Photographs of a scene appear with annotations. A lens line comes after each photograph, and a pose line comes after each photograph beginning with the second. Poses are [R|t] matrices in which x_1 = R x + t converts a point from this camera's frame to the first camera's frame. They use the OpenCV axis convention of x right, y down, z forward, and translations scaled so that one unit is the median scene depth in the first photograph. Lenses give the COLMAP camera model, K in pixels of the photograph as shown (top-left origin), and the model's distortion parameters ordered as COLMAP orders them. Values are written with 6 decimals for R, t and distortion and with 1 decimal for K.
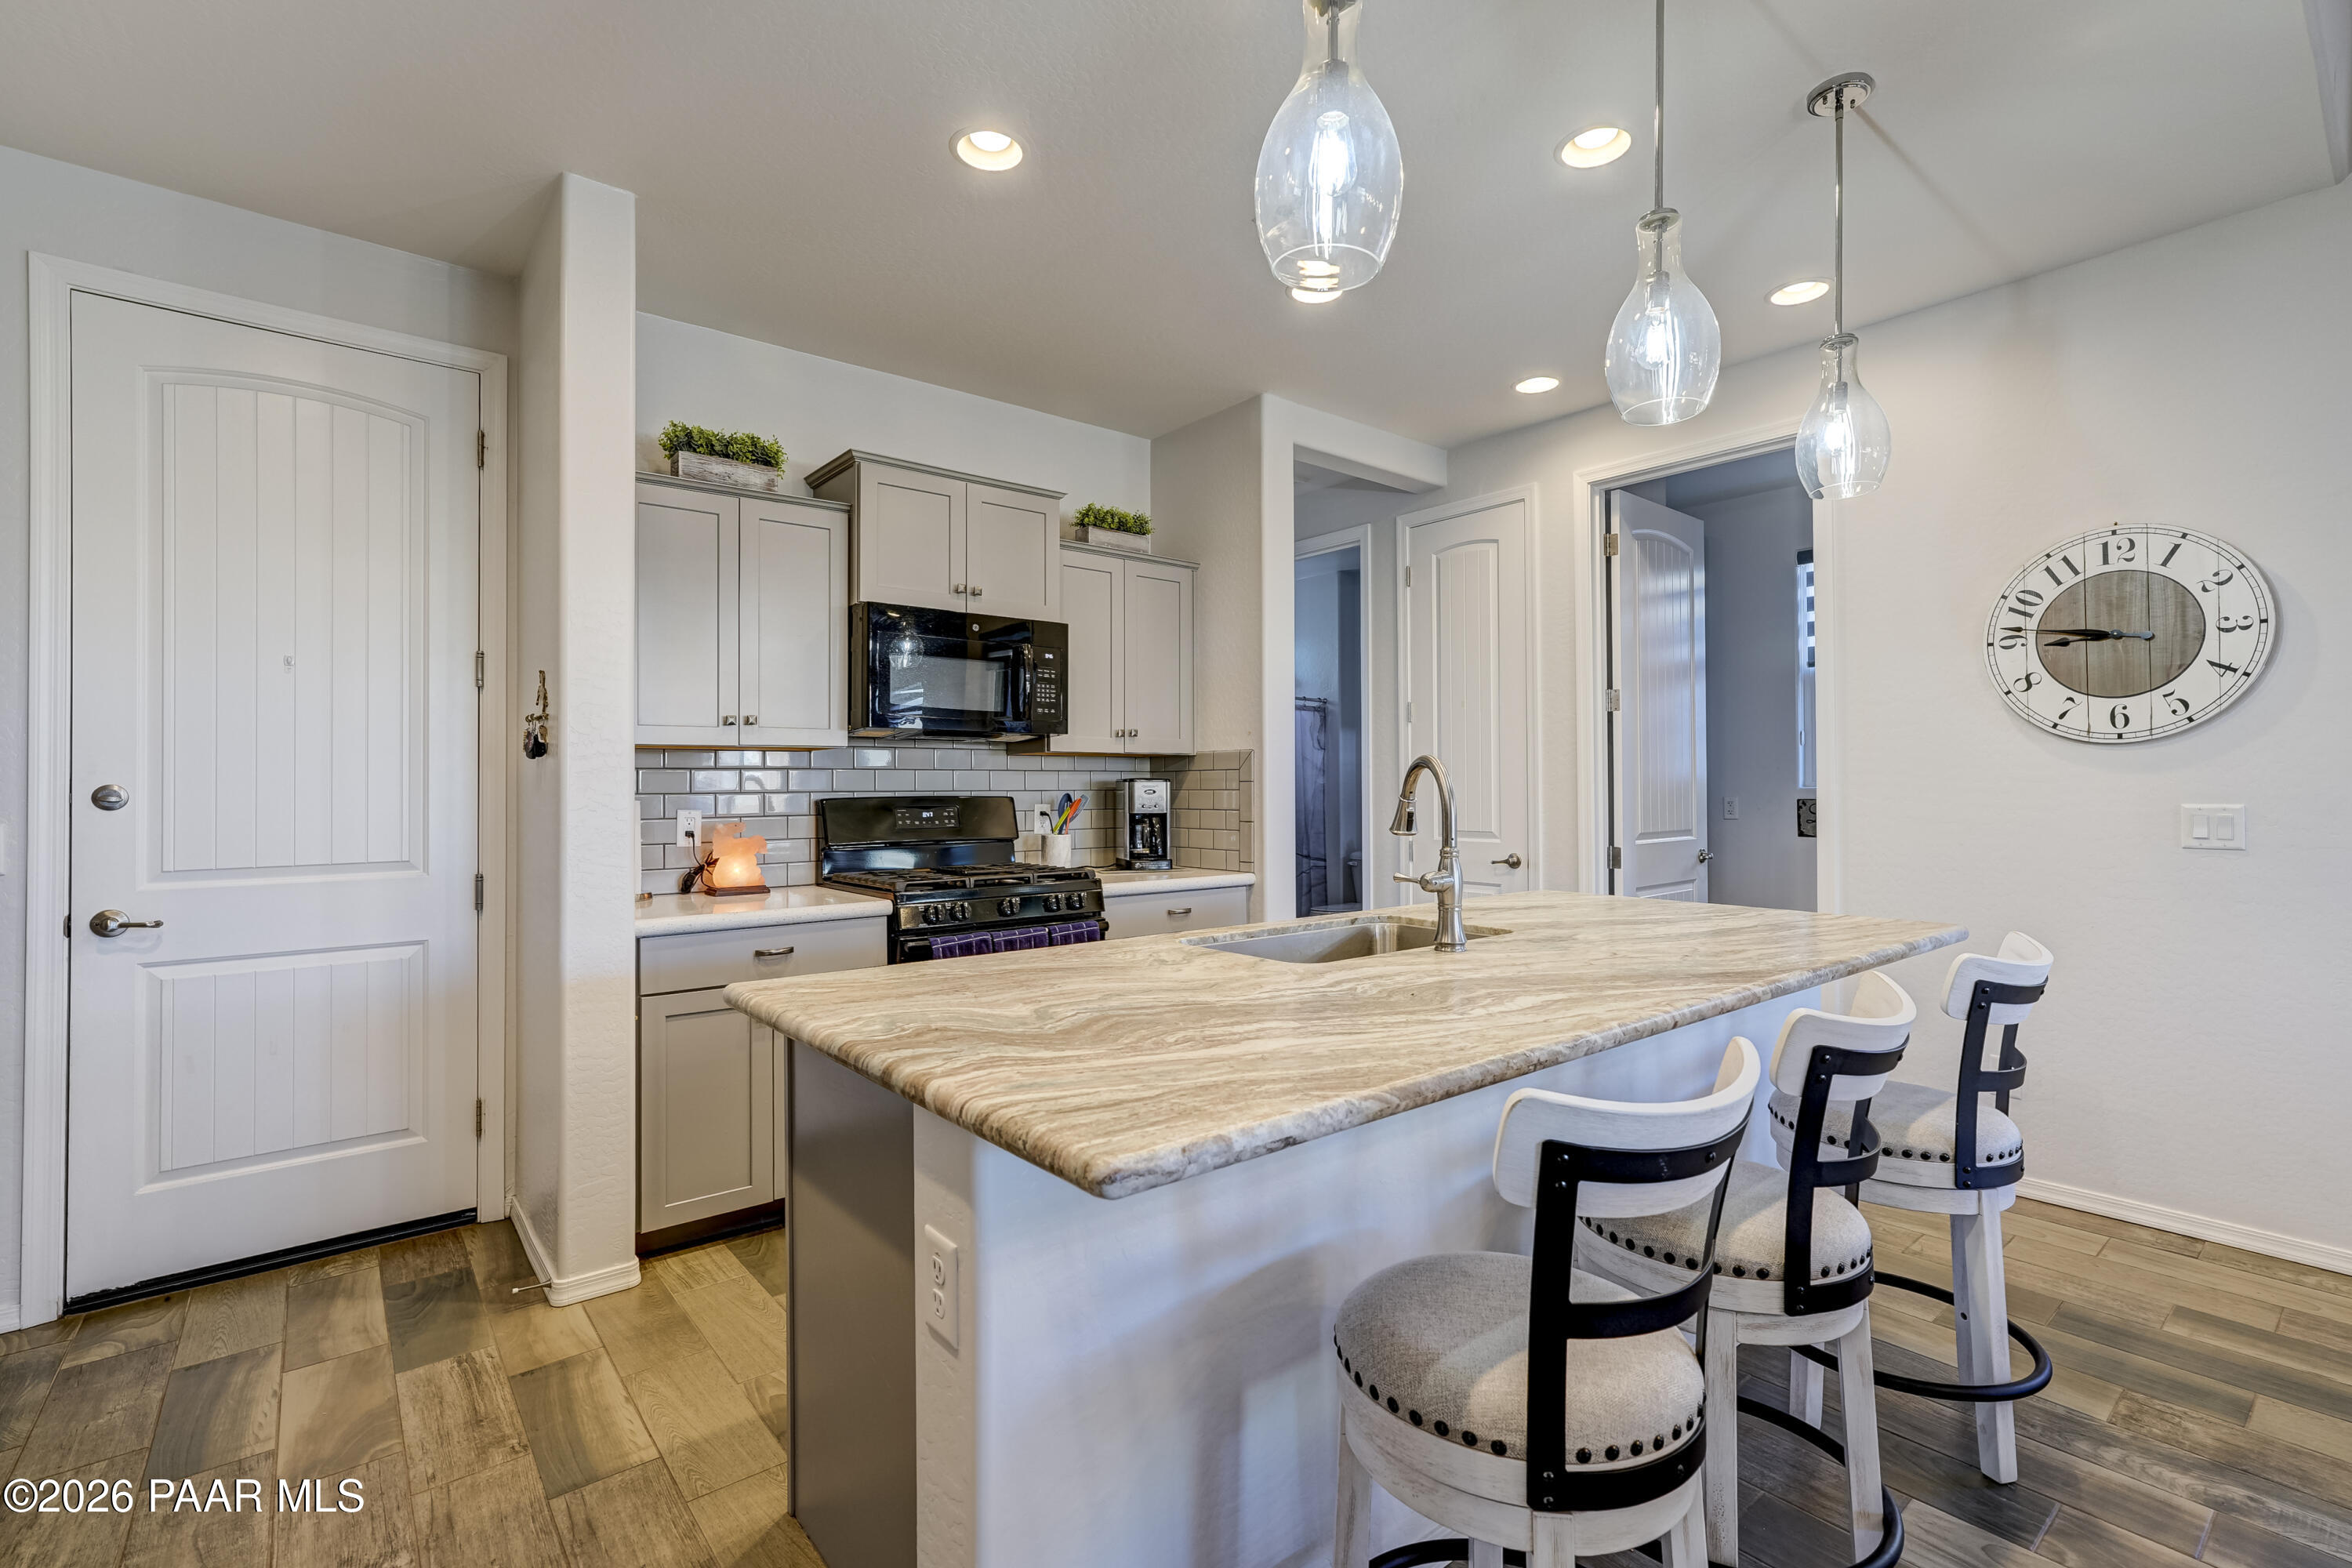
lens RADIAL K [[1059.2, 0, 1172.9], [0, 1059.2, 771.5], [0, 0, 1]] dist [-0.018325, 0.015884]
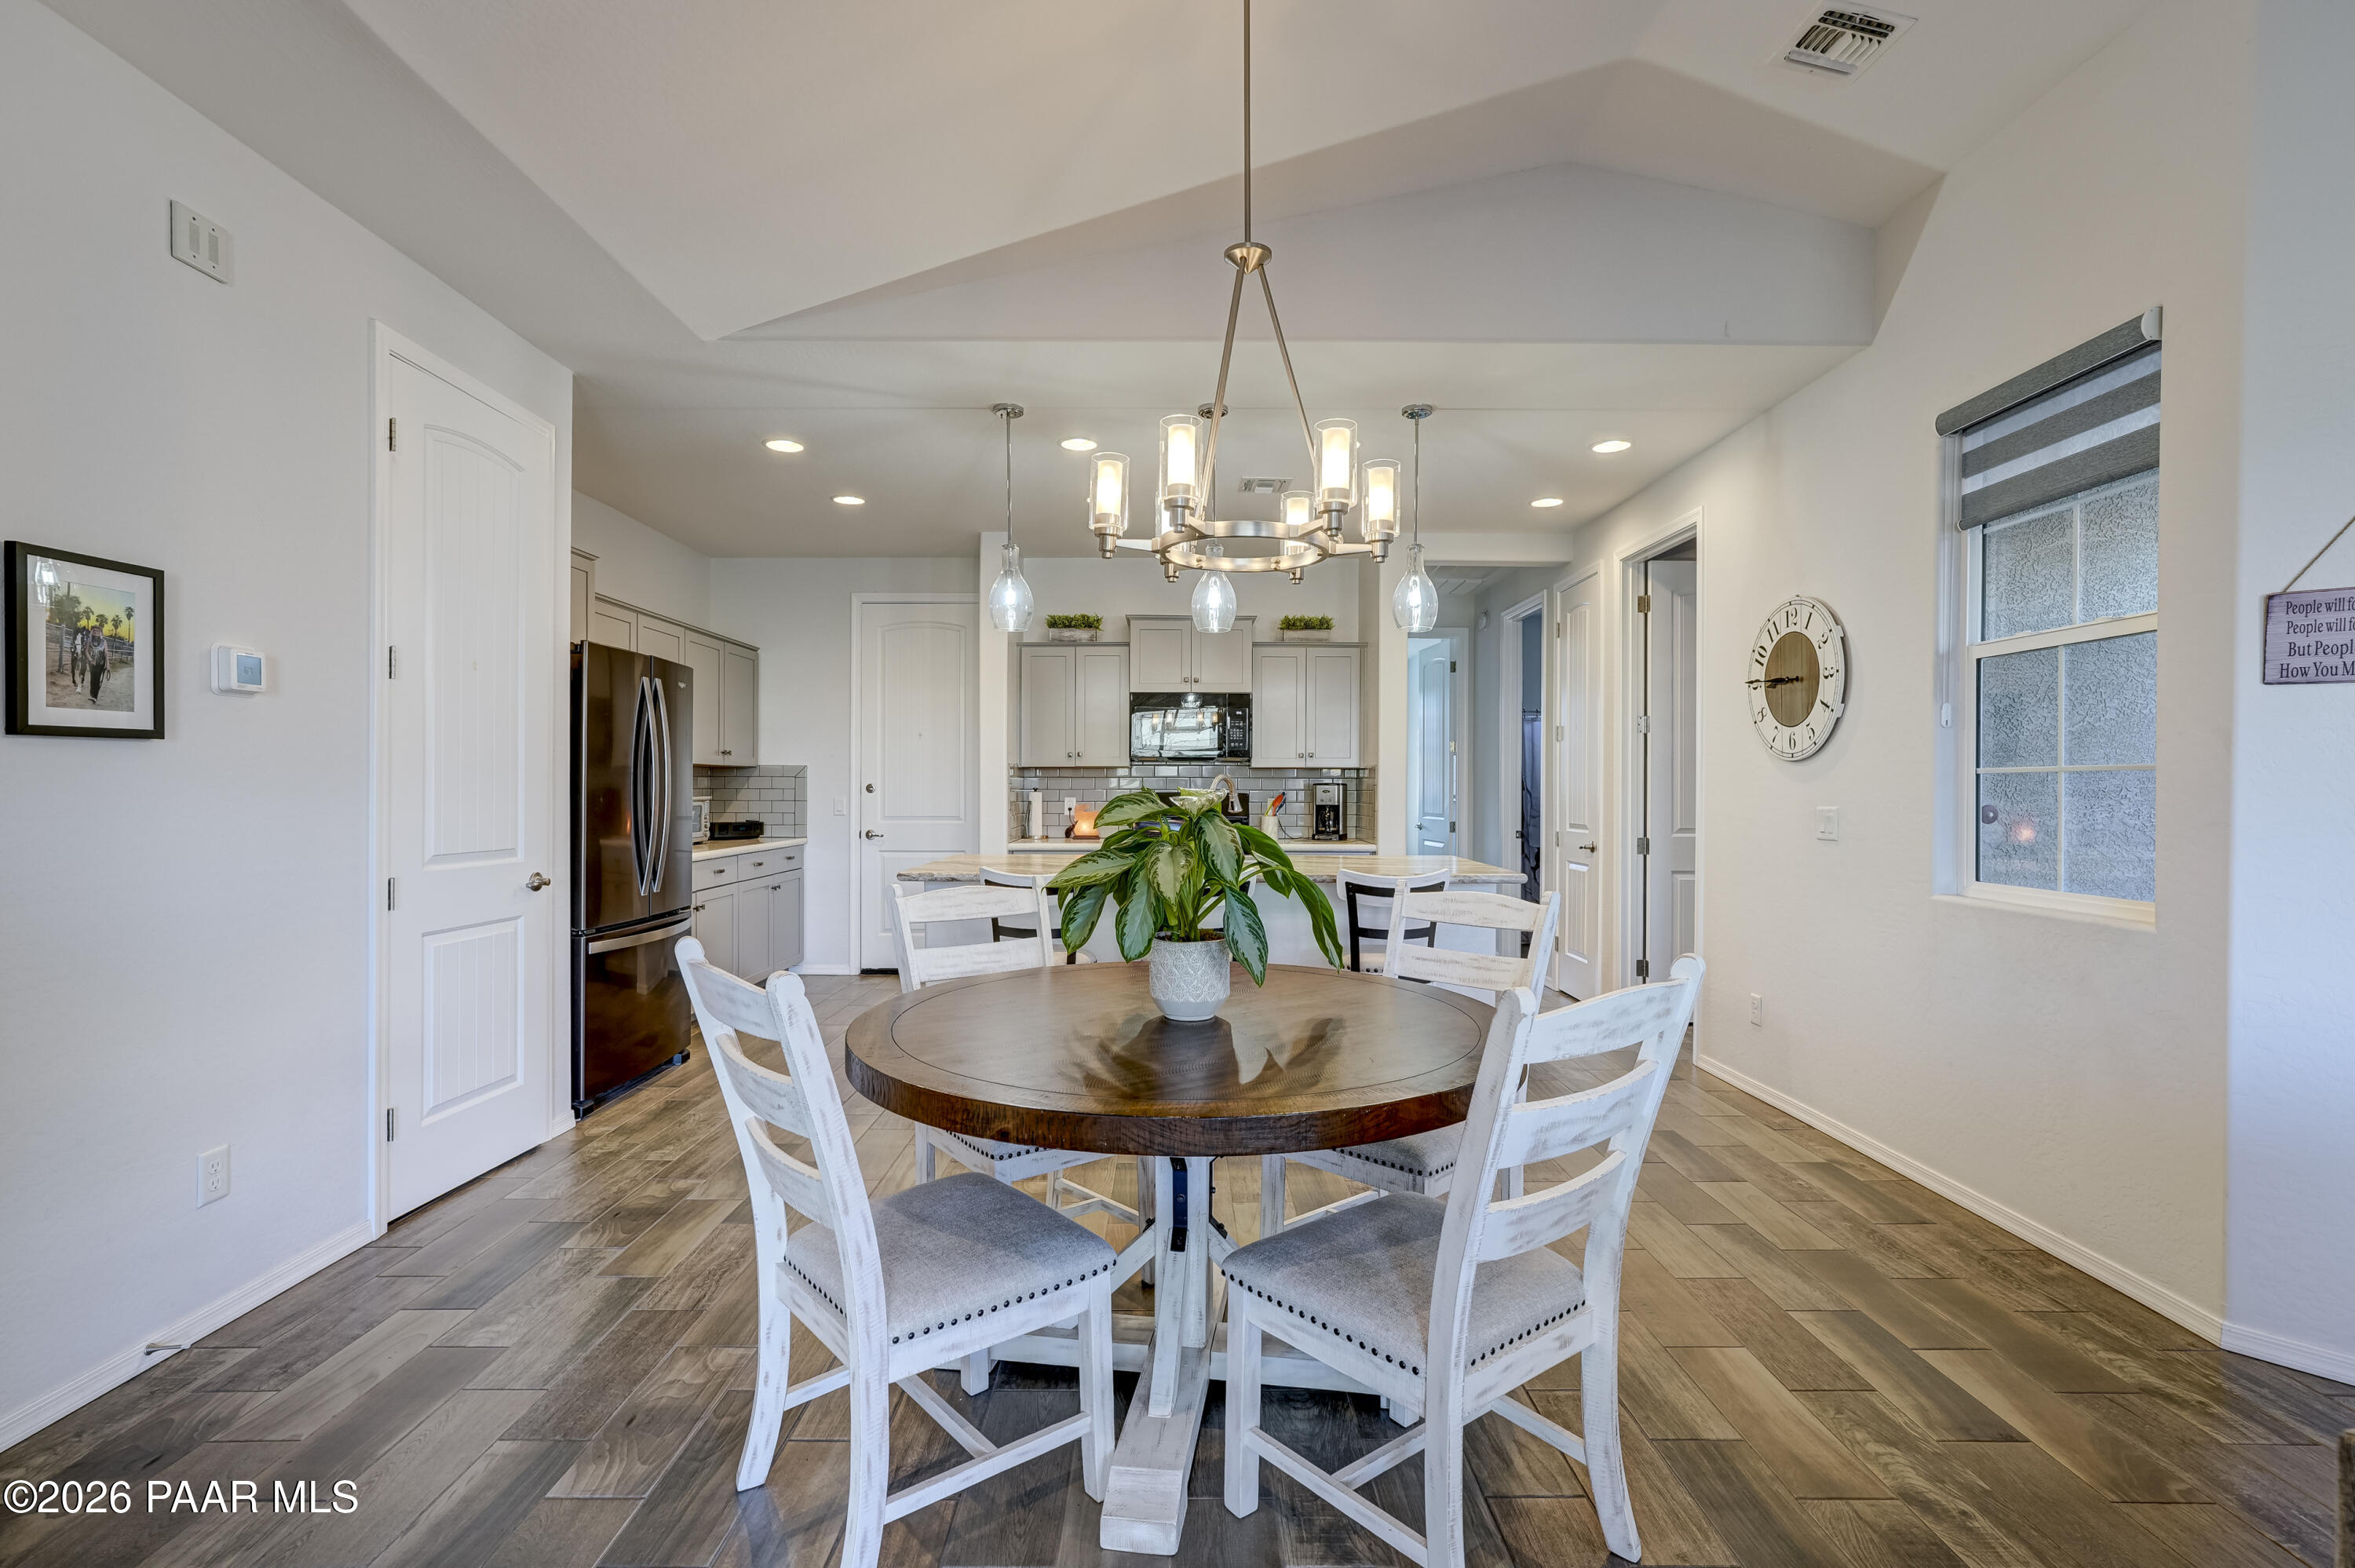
lens RADIAL K [[1062.2, 0, 1169.2], [0, 1062.2, 787.5], [0, 0, 1]] dist [-0.003068, -0.000191]
pose [[0.775785, 0.008207, -0.630944, 1.133005], [0.000195, 0.999912, 0.013247, -0.010928], [0.630997, -0.010400, 0.775716, -0.545532]]
